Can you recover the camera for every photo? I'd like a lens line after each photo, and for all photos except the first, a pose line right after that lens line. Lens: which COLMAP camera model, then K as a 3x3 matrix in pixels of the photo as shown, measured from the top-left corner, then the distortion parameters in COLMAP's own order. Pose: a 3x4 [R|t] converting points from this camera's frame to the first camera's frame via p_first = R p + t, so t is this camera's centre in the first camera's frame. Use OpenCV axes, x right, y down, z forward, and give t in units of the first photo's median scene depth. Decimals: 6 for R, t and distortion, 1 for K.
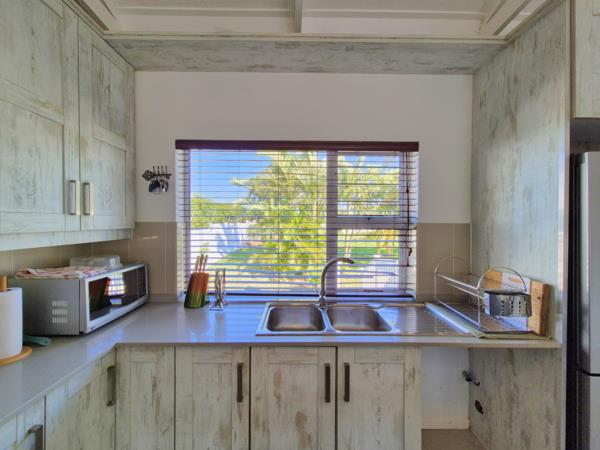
lens RADIAL K [[243.2, 0, 300.0], [0, 243.2, 225.0], [0, 0, 1]] dist [-0.000140, 0.000004]
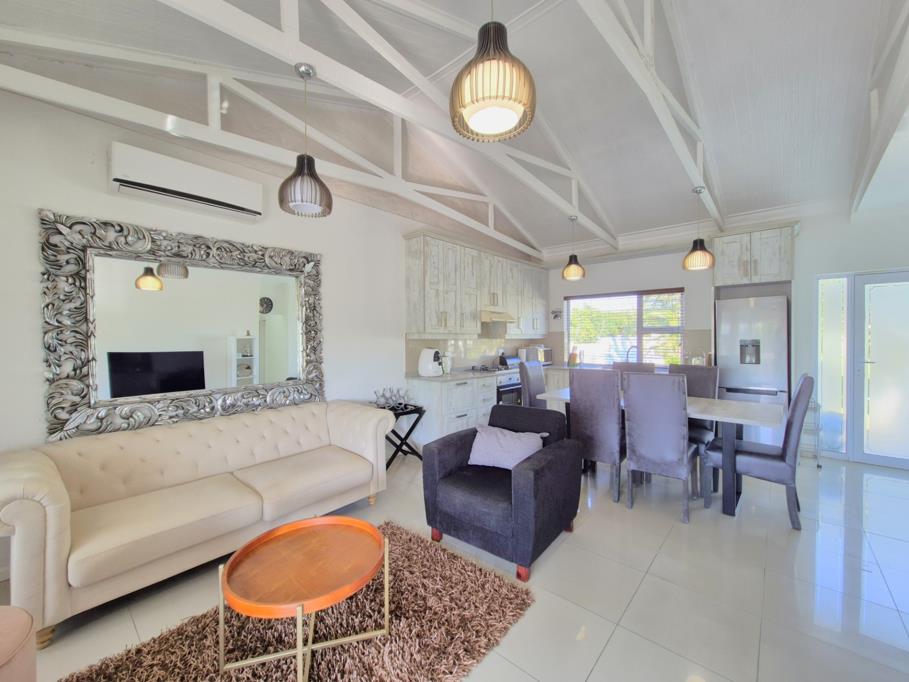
lens RADIAL K [[368.5, 0, 454.5], [0, 368.5, 341.0], [0, 0, 1]] dist [-0.000140, 0.000004]
pose [[0.741292, 0.011063, -0.671092, 1.091324], [-0.008972, 0.999938, 0.006573, 0.061628], [0.671123, 0.001149, 0.741345, -2.338687]]
